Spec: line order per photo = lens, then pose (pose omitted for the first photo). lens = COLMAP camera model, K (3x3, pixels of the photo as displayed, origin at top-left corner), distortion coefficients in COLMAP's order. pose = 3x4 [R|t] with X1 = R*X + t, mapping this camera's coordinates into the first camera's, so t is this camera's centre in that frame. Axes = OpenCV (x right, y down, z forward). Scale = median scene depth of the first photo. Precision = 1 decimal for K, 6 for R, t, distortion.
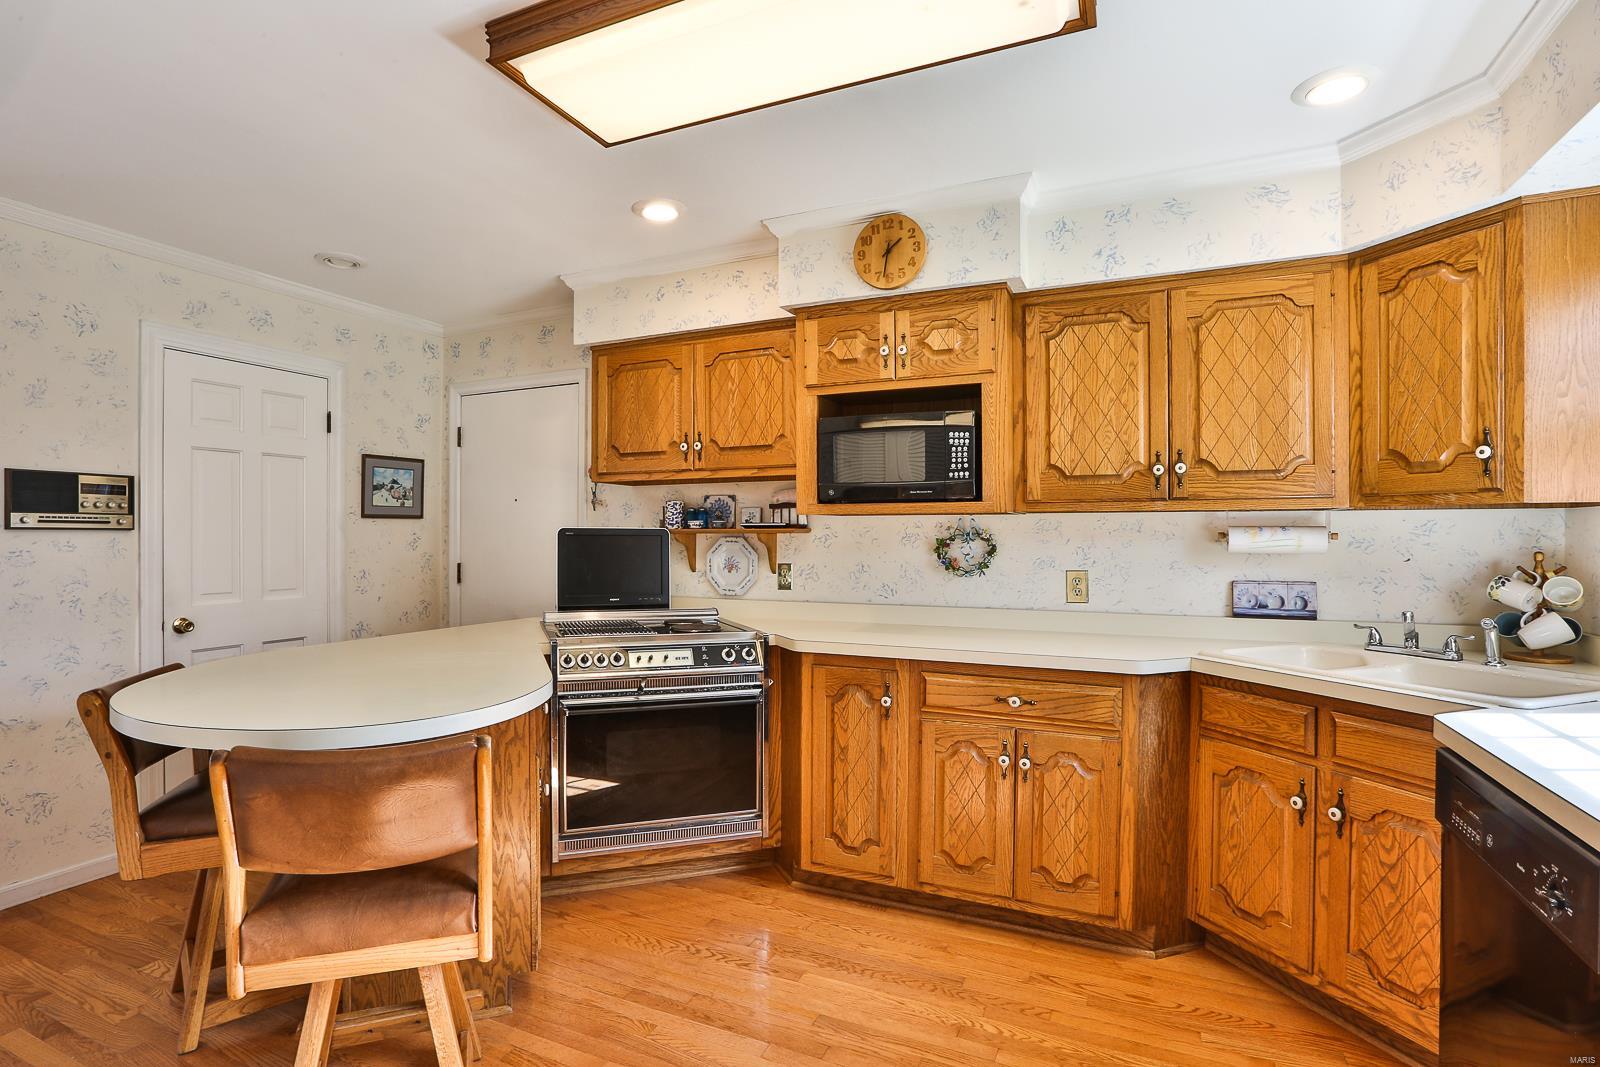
lens RADIAL K [[791.6, 0, 791.0], [0, 791.6, 534.6], [0, 0, 1]] dist [-0.033473, 0.001378]
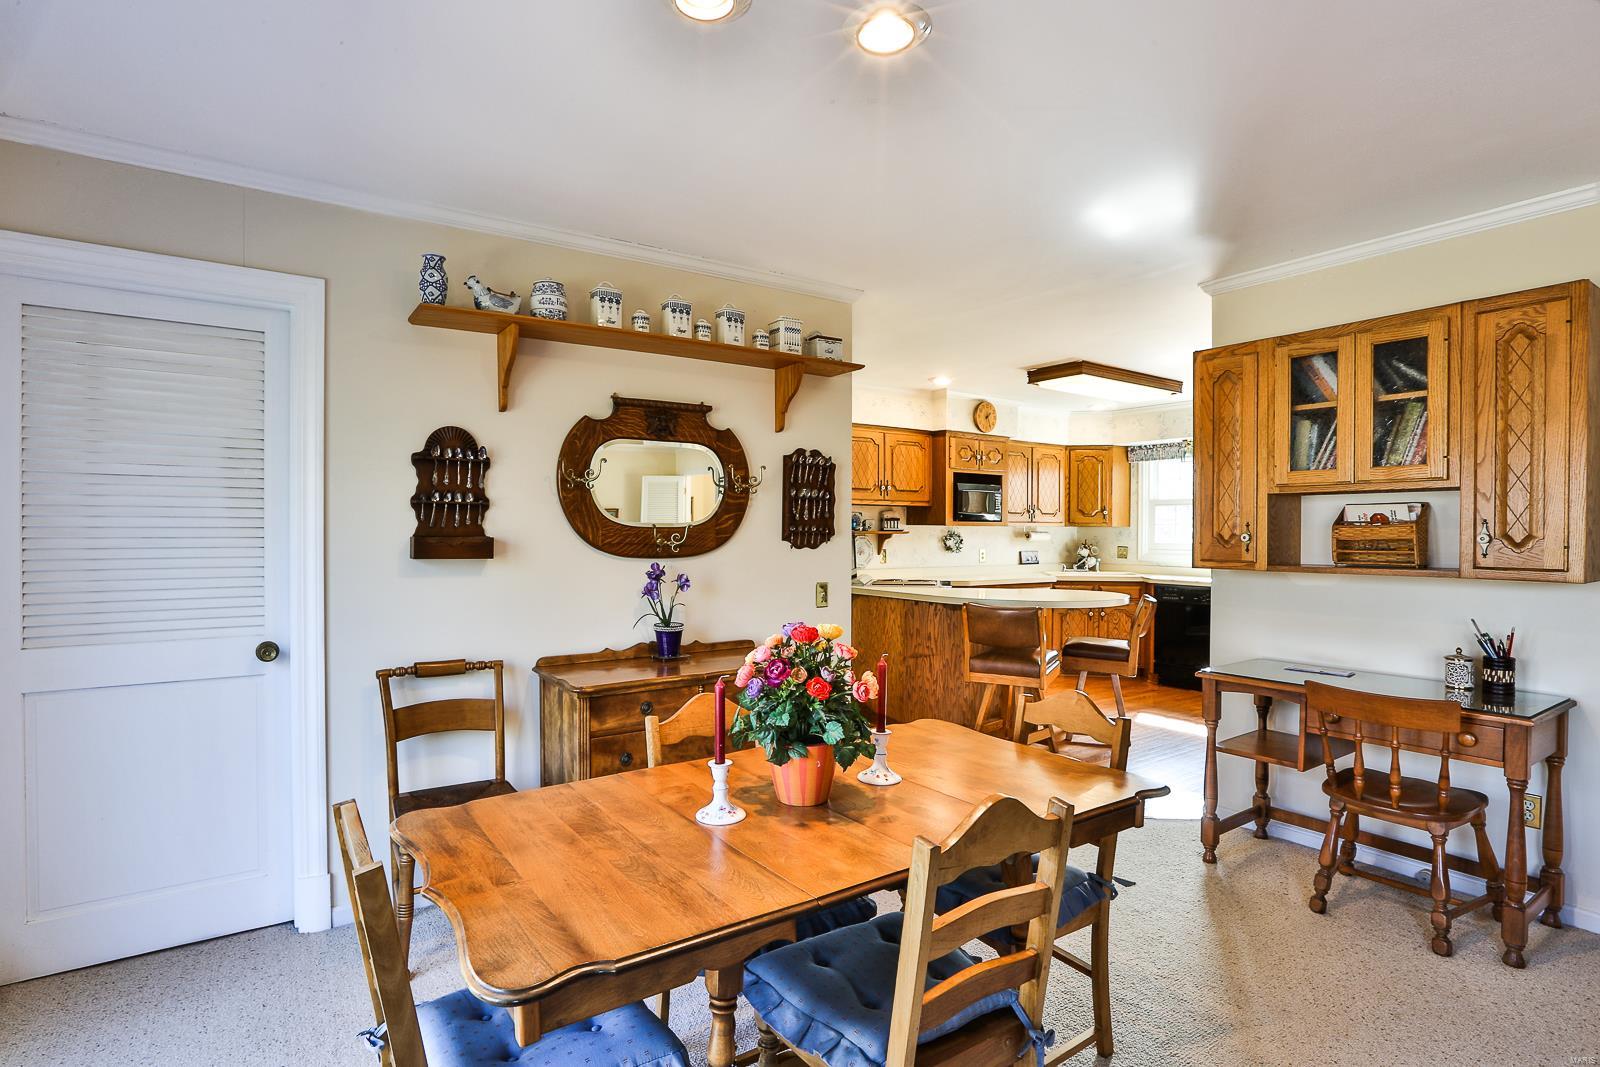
lens RADIAL K [[791.6, 0, 798.4], [0, 791.6, 538.6], [0, 0, 1]] dist [-0.033473, 0.001378]
pose [[0.515653, -0.007192, 0.856768, -2.244501], [-0.004808, 0.999925, 0.011287, -0.013593], [-0.856784, -0.009939, 0.515579, 0.245135]]
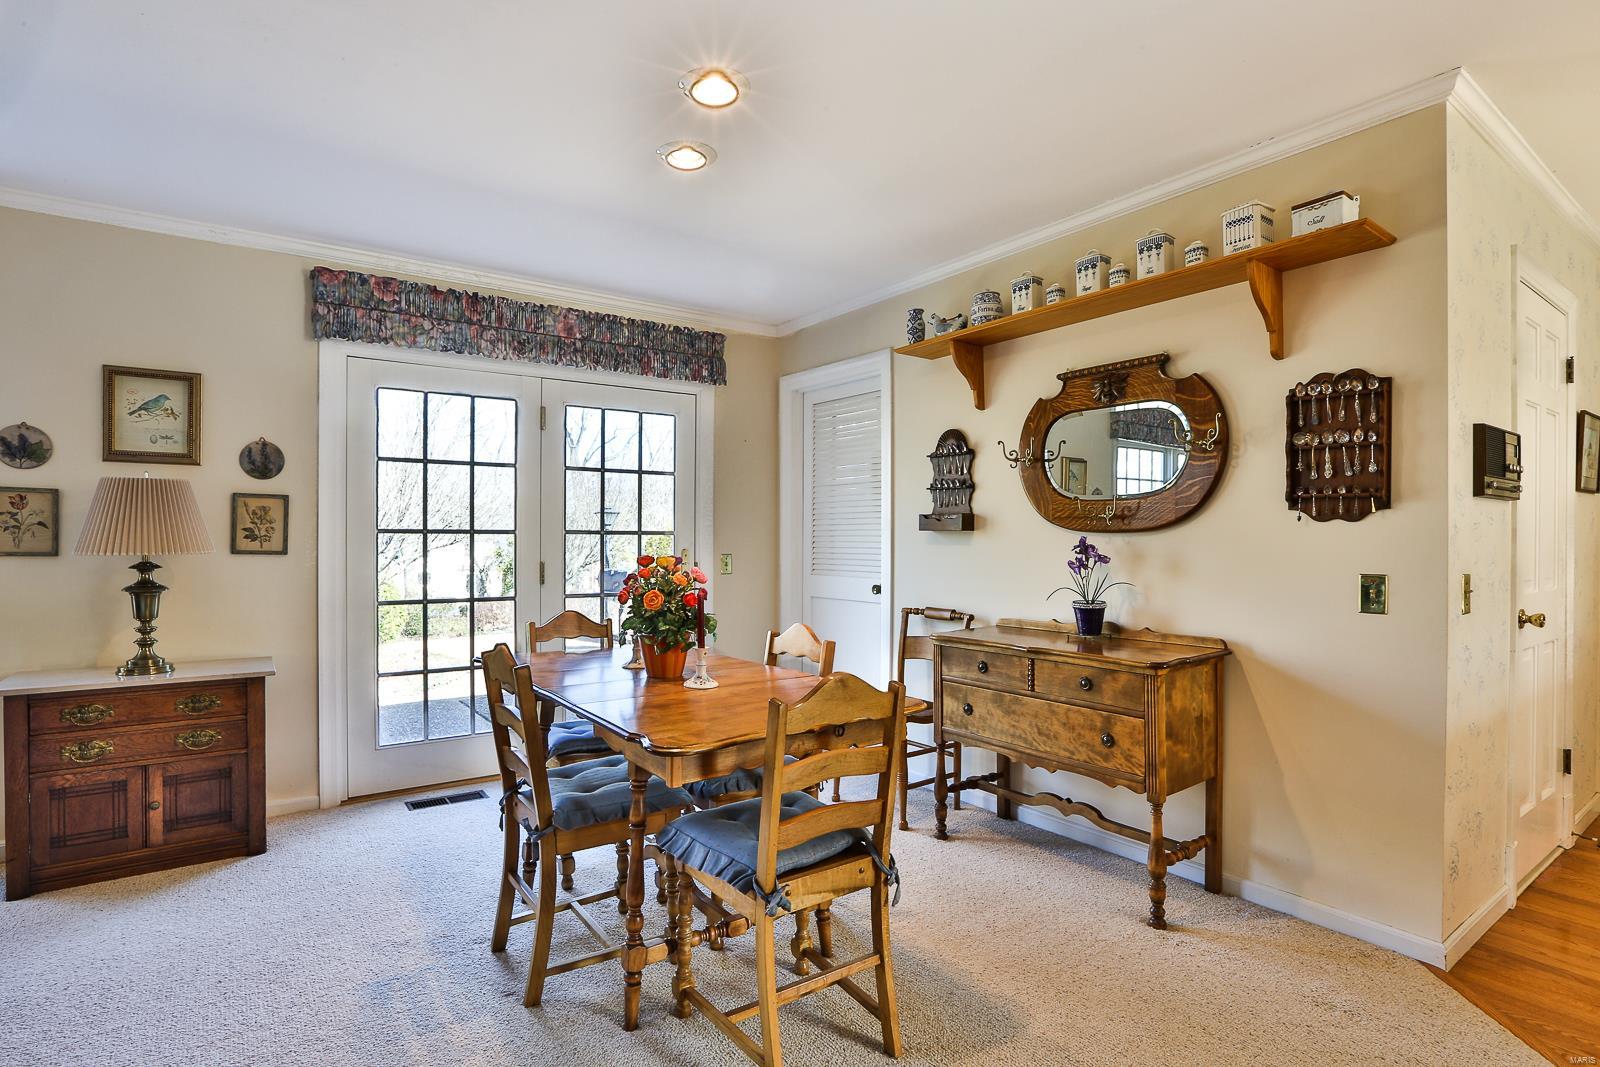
lens RADIAL K [[791.6, 0, 793.3], [0, 791.6, 537.4], [0, 0, 1]] dist [-0.033473, 0.001378]
pose [[0.871558, 0.000879, -0.490291, -1.197254], [0.000636, 0.999996, 0.002924, 0.032567], [0.490291, -0.002860, 0.871554, -0.133011]]
